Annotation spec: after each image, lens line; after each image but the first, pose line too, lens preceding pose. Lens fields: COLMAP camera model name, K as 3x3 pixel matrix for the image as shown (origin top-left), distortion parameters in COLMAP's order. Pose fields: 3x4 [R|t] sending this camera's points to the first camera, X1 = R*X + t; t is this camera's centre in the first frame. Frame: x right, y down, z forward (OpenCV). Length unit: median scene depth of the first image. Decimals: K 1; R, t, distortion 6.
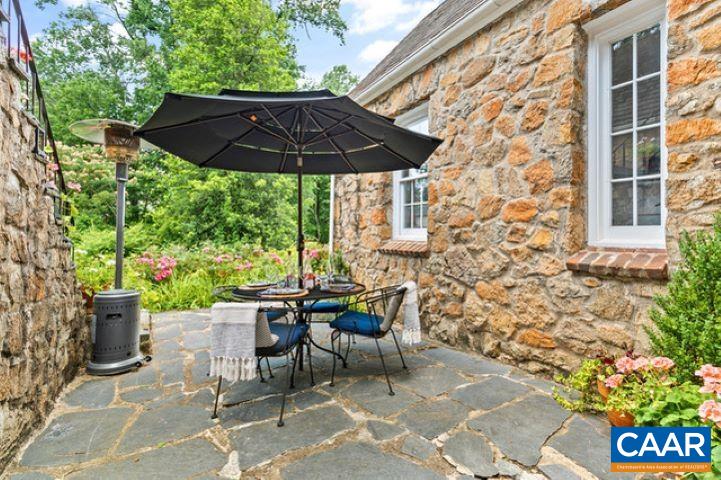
lens RADIAL K [[327.5, 0, 361.1], [0, 327.5, 235.2], [0, 0, 1]] dist [-0.002047, -0.000094]
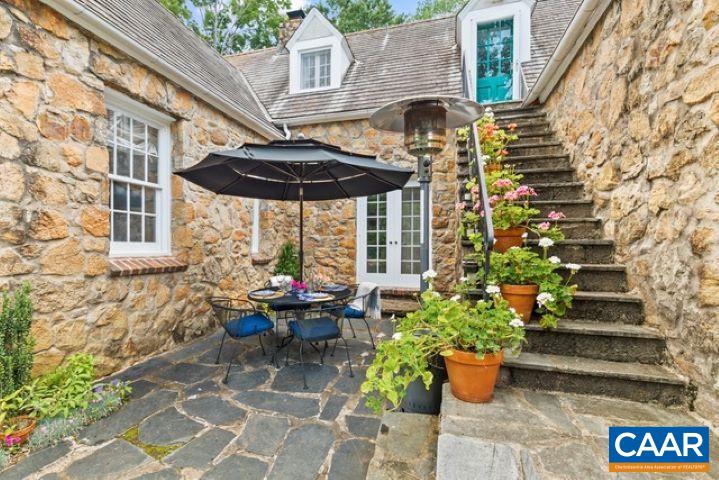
lens RADIAL K [[326.6, 0, 358.7], [0, 326.6, 243.5], [0, 0, 1]] dist [-0.002047, -0.000094]
pose [[-0.706170, -0.013854, 0.707906, -1.065082], [-0.018527, 0.999828, 0.001085, -0.035253], [-0.707800, -0.012349, -0.706305, 1.493216]]
